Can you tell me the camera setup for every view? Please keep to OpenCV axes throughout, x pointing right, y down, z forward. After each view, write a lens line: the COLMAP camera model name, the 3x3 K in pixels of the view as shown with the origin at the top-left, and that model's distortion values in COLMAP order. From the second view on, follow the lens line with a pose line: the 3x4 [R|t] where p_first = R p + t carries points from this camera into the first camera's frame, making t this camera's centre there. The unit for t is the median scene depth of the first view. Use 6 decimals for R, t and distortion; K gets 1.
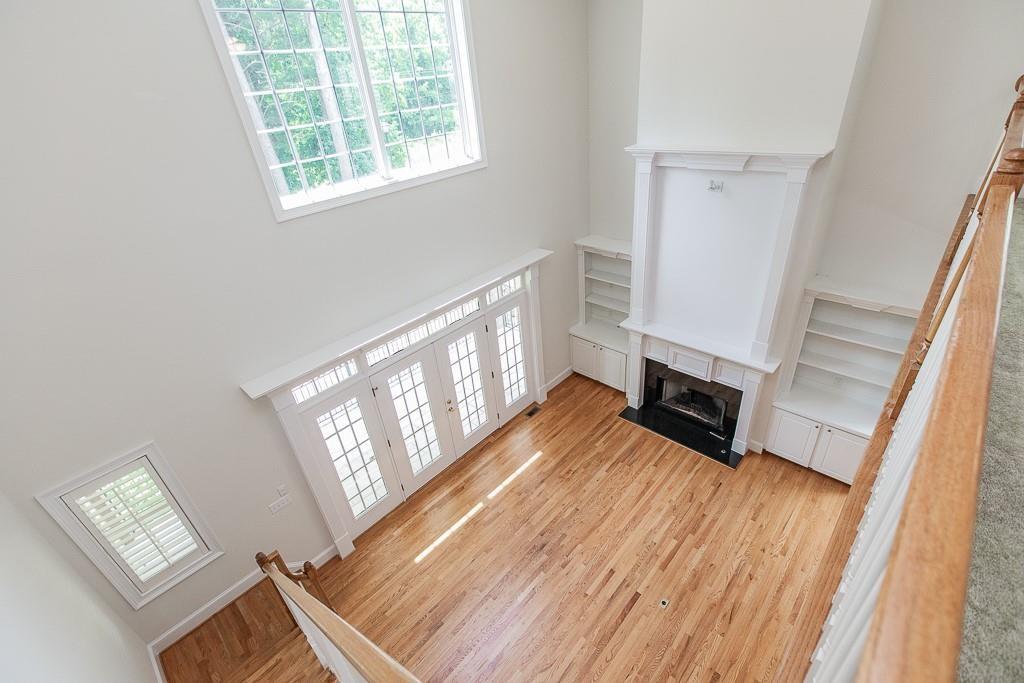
lens RADIAL K [[456.8, 0, 513.3], [0, 456.8, 344.9], [0, 0, 1]] dist [0.004932, -0.000672]
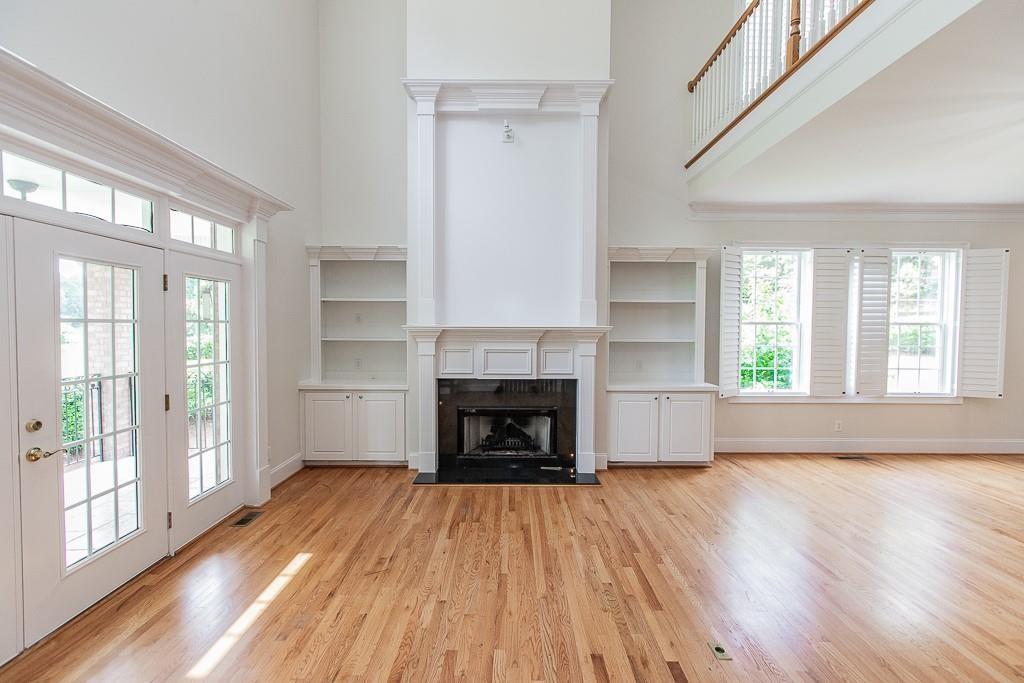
lens RADIAL K [[456.8, 0, 516.6], [0, 456.8, 340.7], [0, 0, 1]] dist [0.004932, -0.000672]
pose [[0.718360, 0.070547, 0.692086, -0.121348], [0.293732, 0.871058, -0.393674, 0.309010], [-0.630619, 0.486087, 0.605011, 0.520969]]
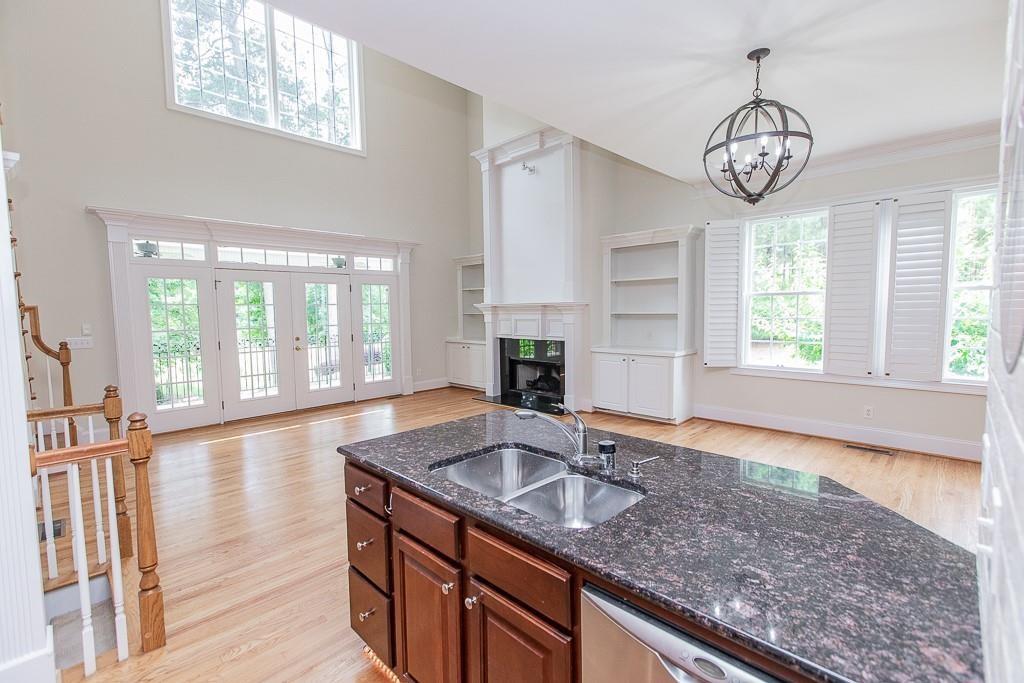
lens RADIAL K [[456.8, 0, 515.2], [0, 456.8, 341.0], [0, 0, 1]] dist [0.004932, -0.000672]
pose [[0.996998, 0.076145, -0.014022, 0.376133], [-0.074499, 0.894128, -0.441571, 0.554593], [-0.021086, 0.441291, 0.897117, 0.033764]]
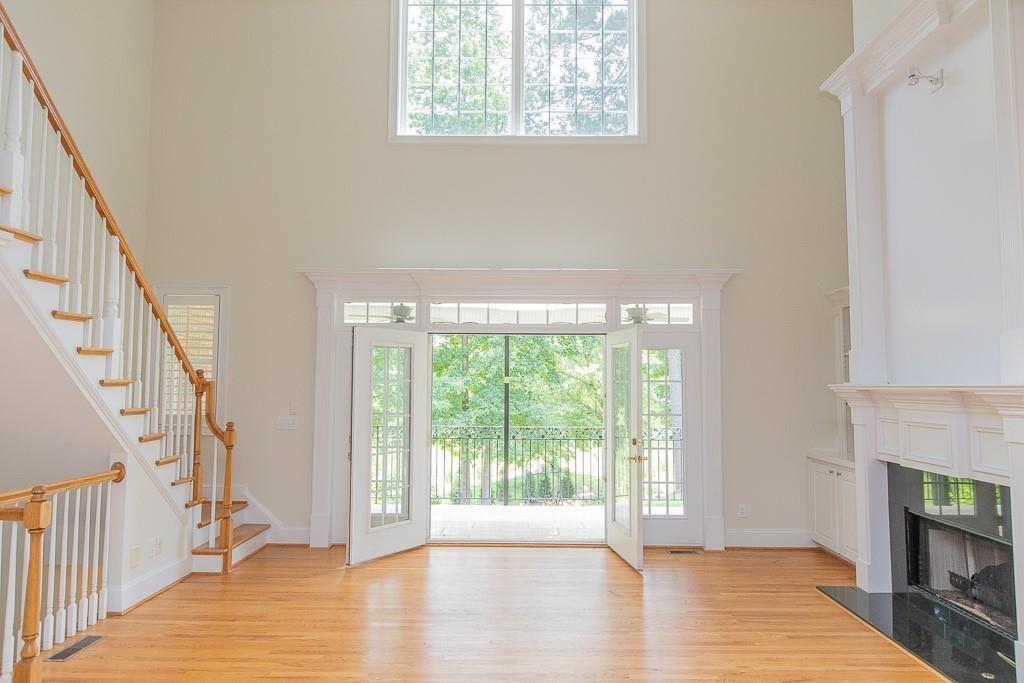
lens RADIAL K [[698.0, 0, 516.8], [0, 698.0, 330.5], [0, 0, 1]] dist [0.024884, -0.000128]
pose [[0.674450, 0.031386, -0.737653, 0.625446], [-0.428787, 0.829990, -0.356733, 0.374654], [0.601049, 0.556894, 0.573244, 0.287816]]
